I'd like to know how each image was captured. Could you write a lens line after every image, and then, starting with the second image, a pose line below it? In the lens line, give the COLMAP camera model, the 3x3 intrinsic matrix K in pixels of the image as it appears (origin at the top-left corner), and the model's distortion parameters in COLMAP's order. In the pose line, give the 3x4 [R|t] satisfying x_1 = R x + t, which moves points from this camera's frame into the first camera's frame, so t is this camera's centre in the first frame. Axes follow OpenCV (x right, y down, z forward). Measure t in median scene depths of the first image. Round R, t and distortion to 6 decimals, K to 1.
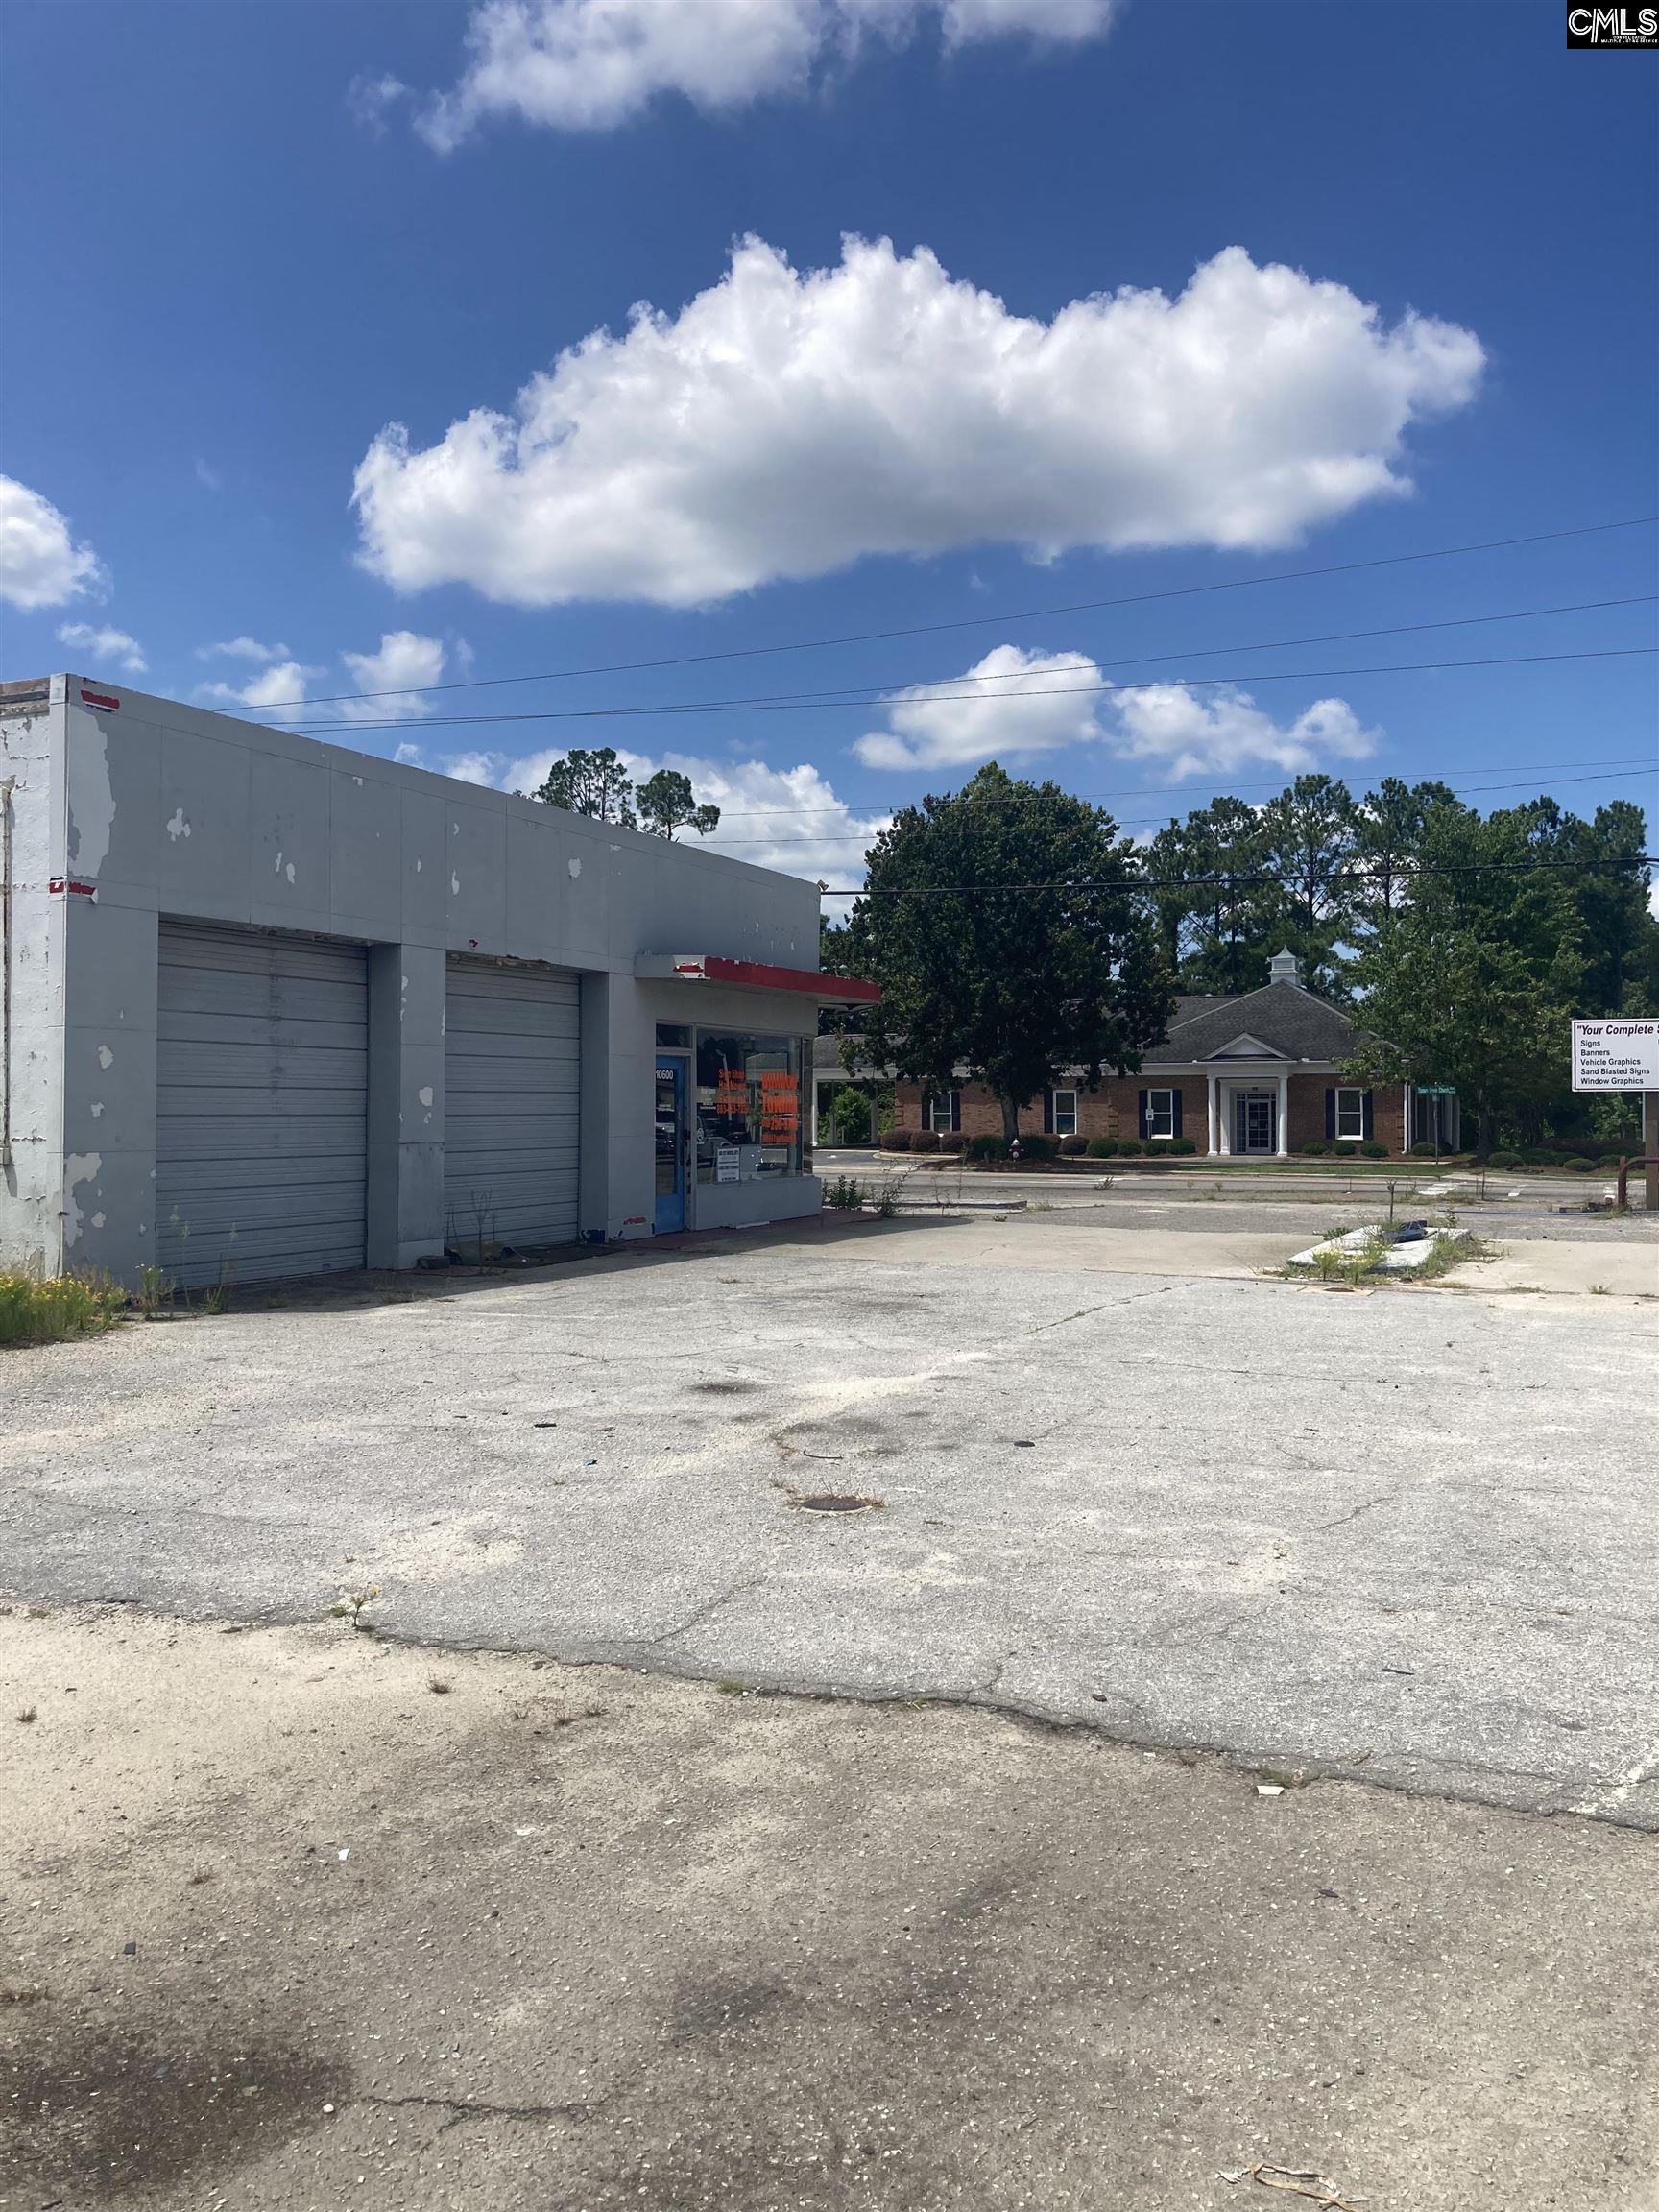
lens RADIAL K [[1828.5, 0, 829.1], [0, 1828.5, 1095.9], [0, 0, 1]] dist [0.052169, -0.004177]
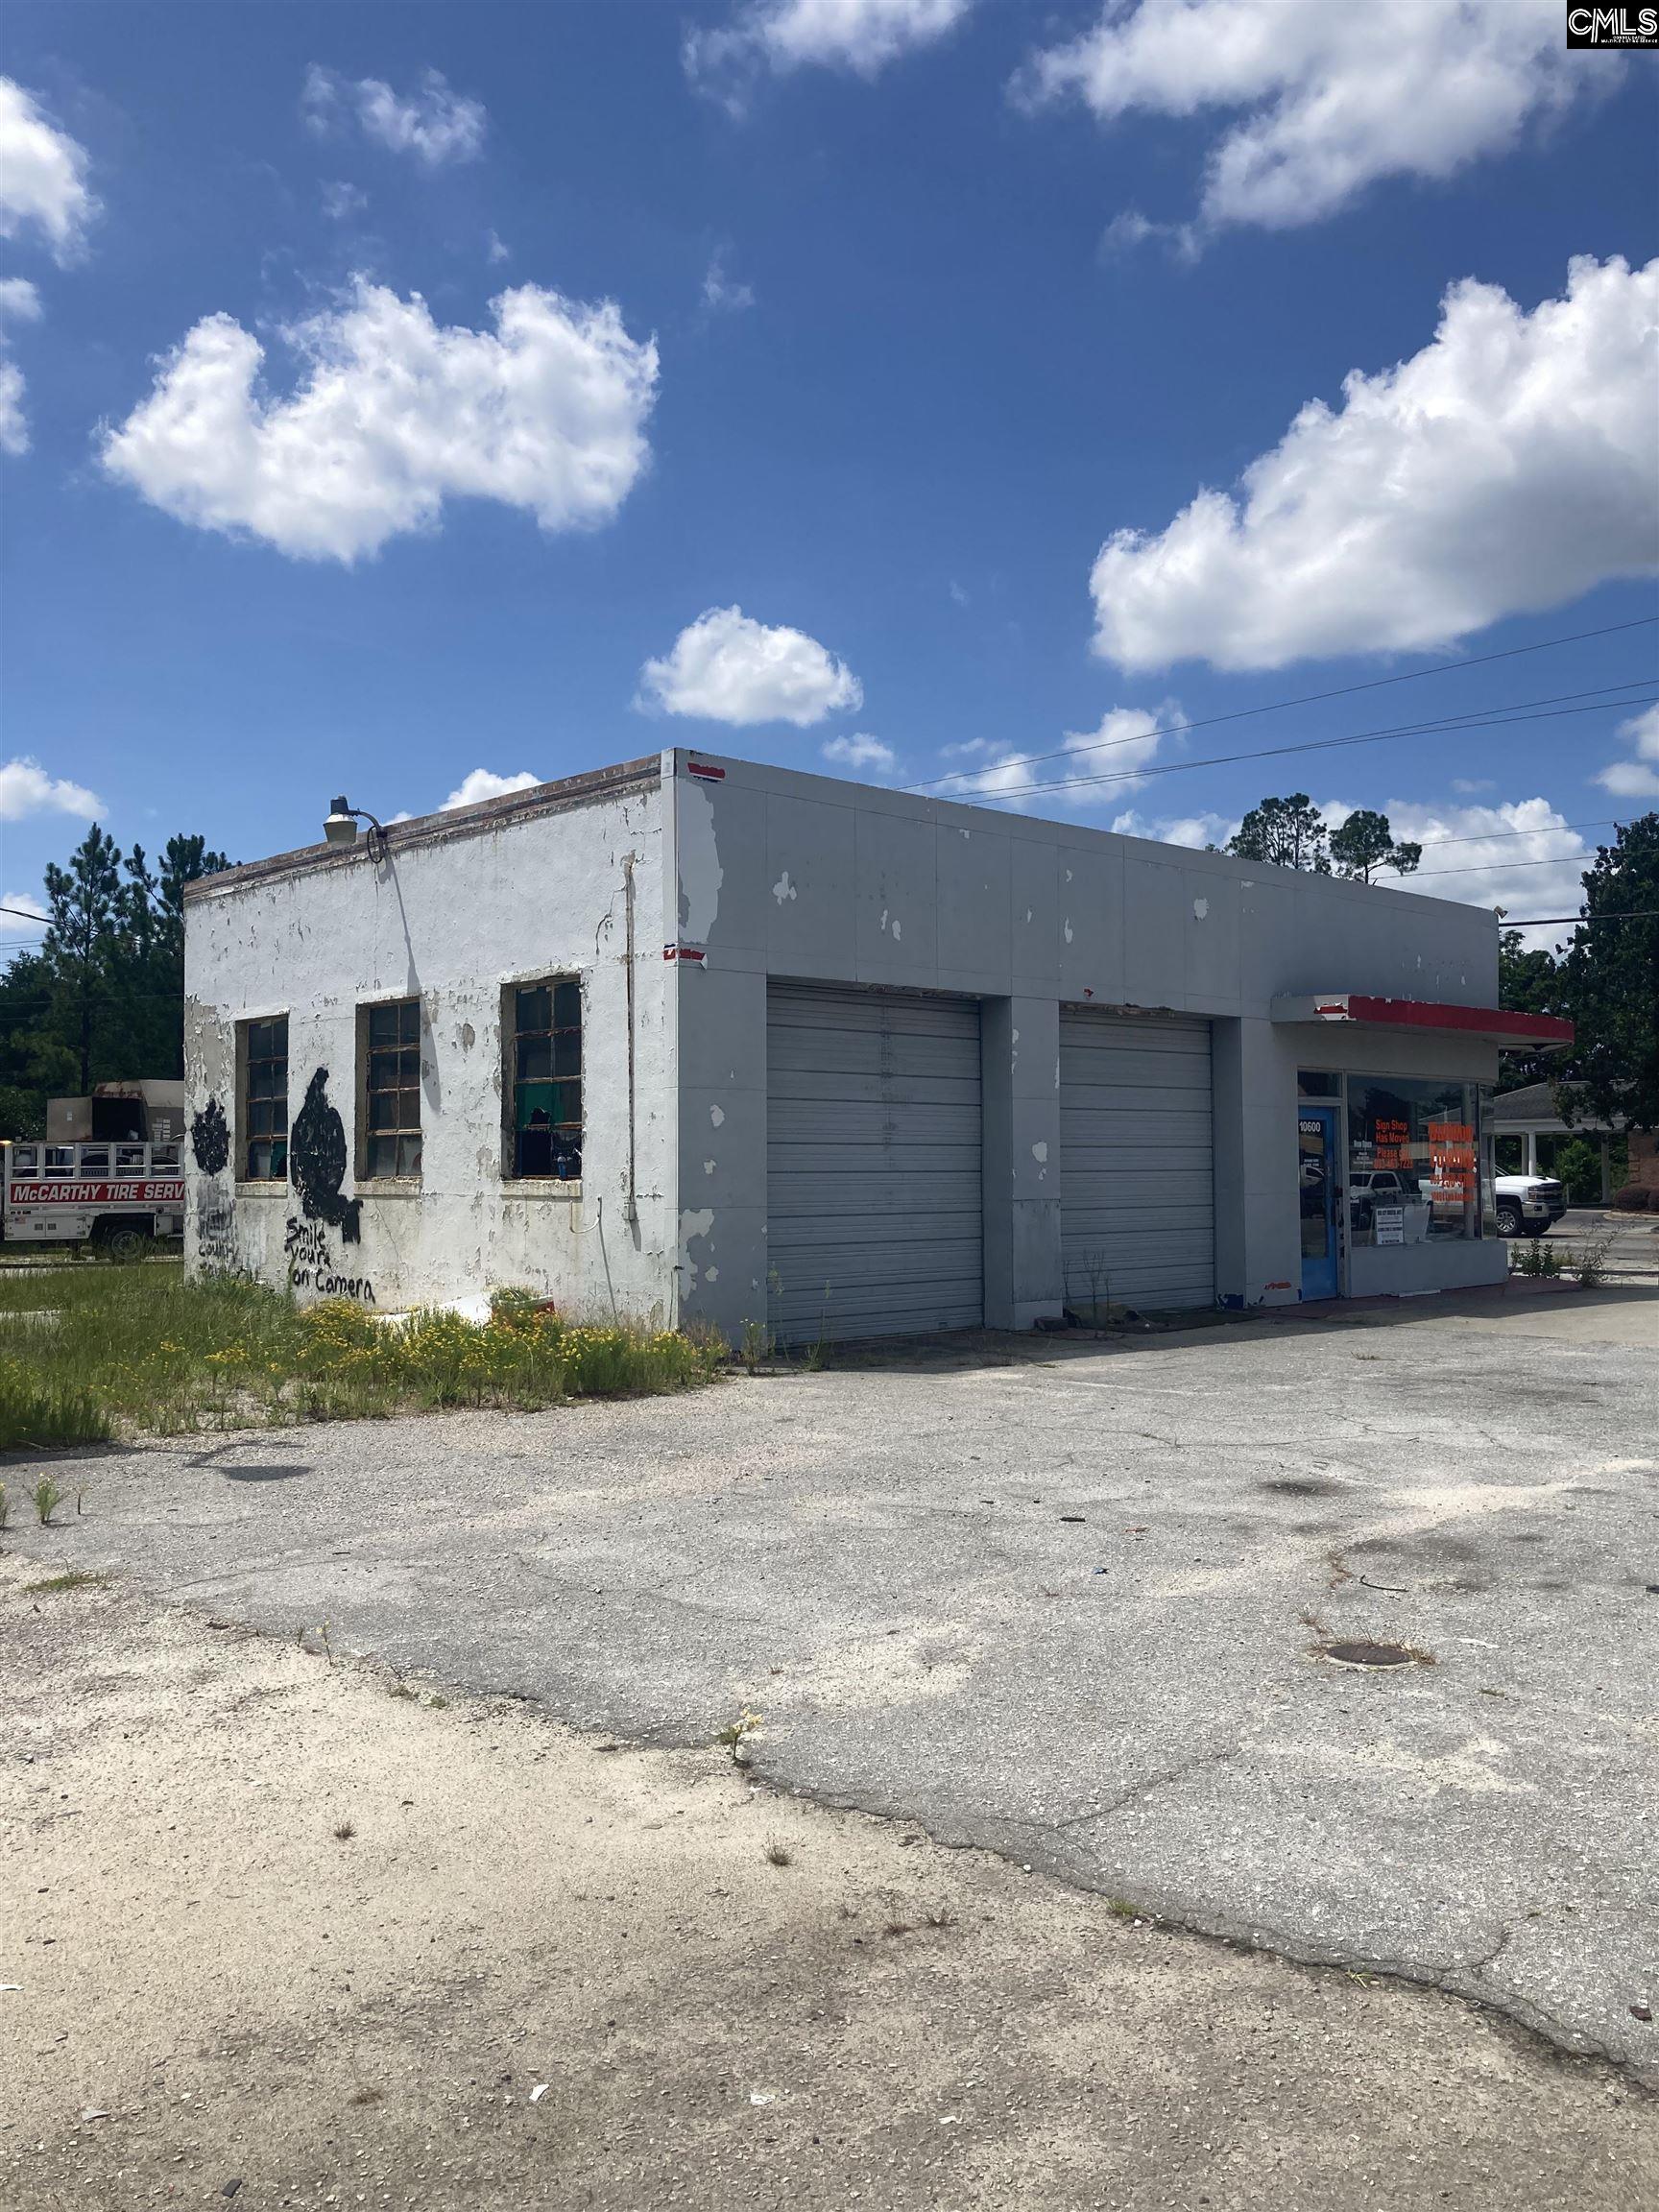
lens RADIAL K [[1828.5, 0, 829.1], [0, 1828.5, 1095.9], [0, 0, 1]] dist [0.052169, -0.004177]
pose [[0.929209, -0.017621, -0.369135, 0.058038], [0.006395, 0.999480, -0.031612, 0.000438], [0.369500, 0.027014, 0.928838, 0.100264]]
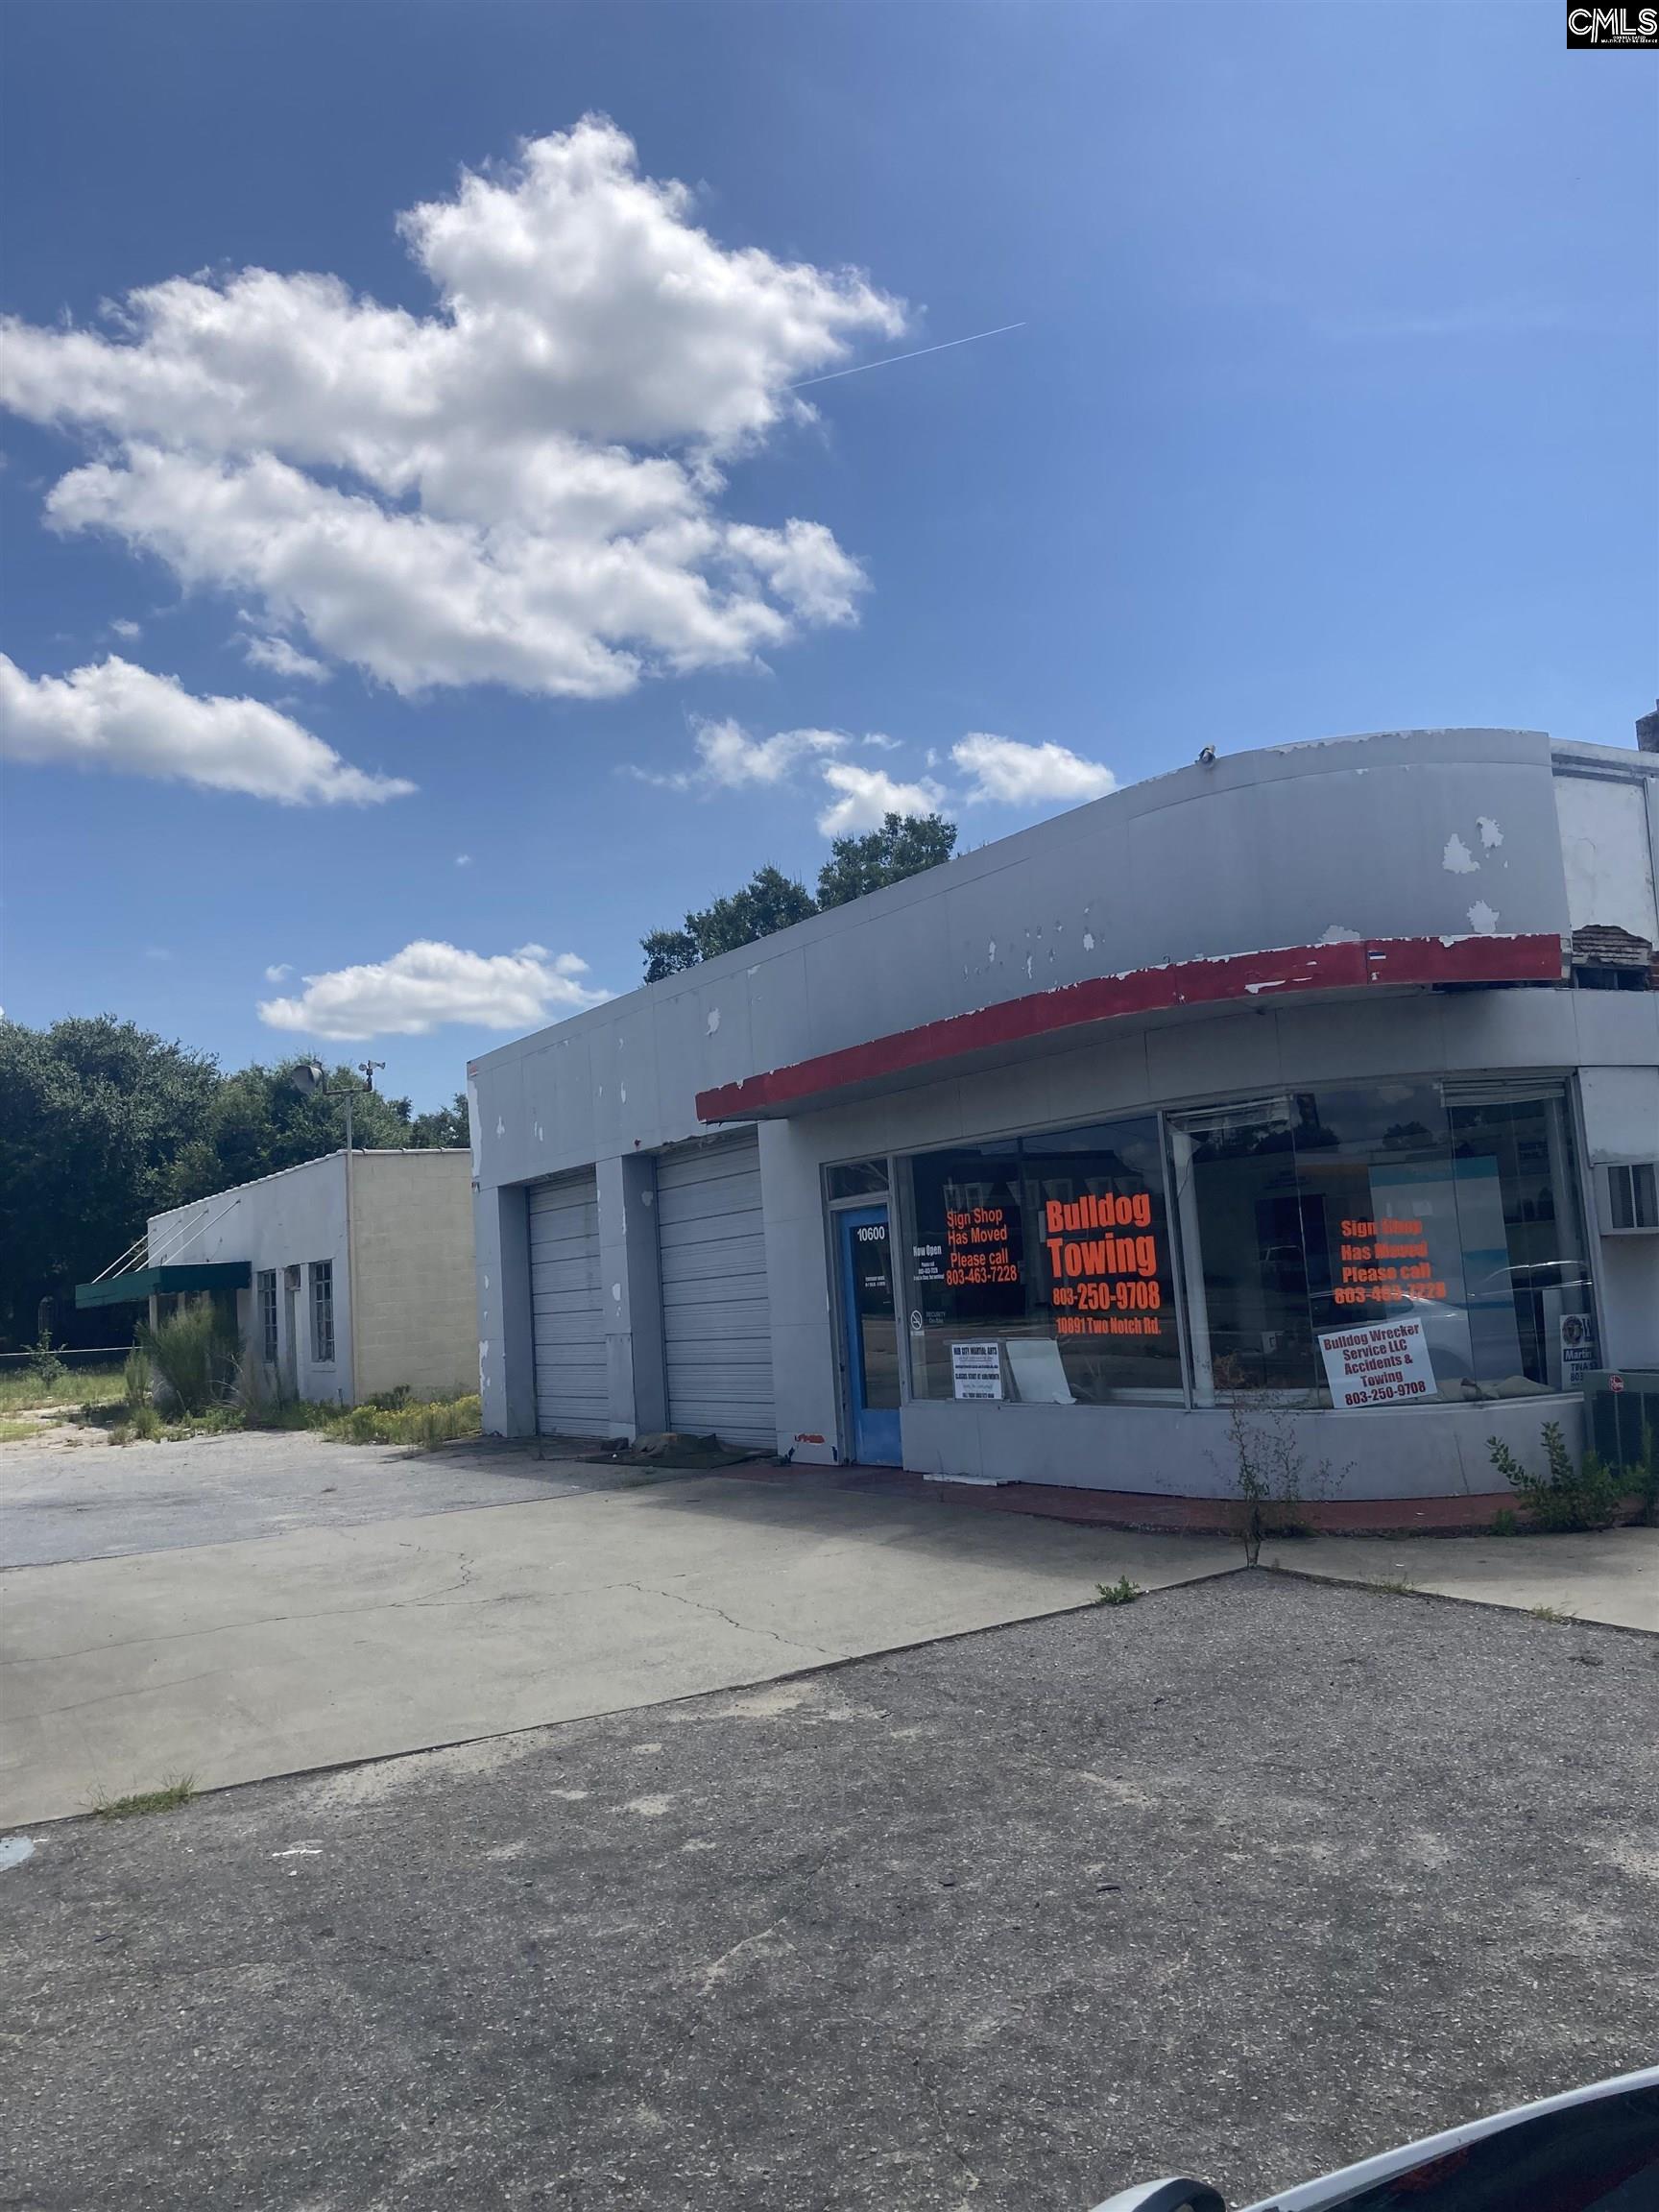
lens RADIAL K [[1828.5, 0, 829.1], [0, 1828.5, 1095.9], [0, 0, 1]] dist [0.052169, -0.004177]
pose [[-0.581184, -0.064945, -0.811177, 1.036040], [0.057873, 0.990988, -0.120805, 0.040433], [0.811712, -0.117155, -0.572188, 2.950290]]
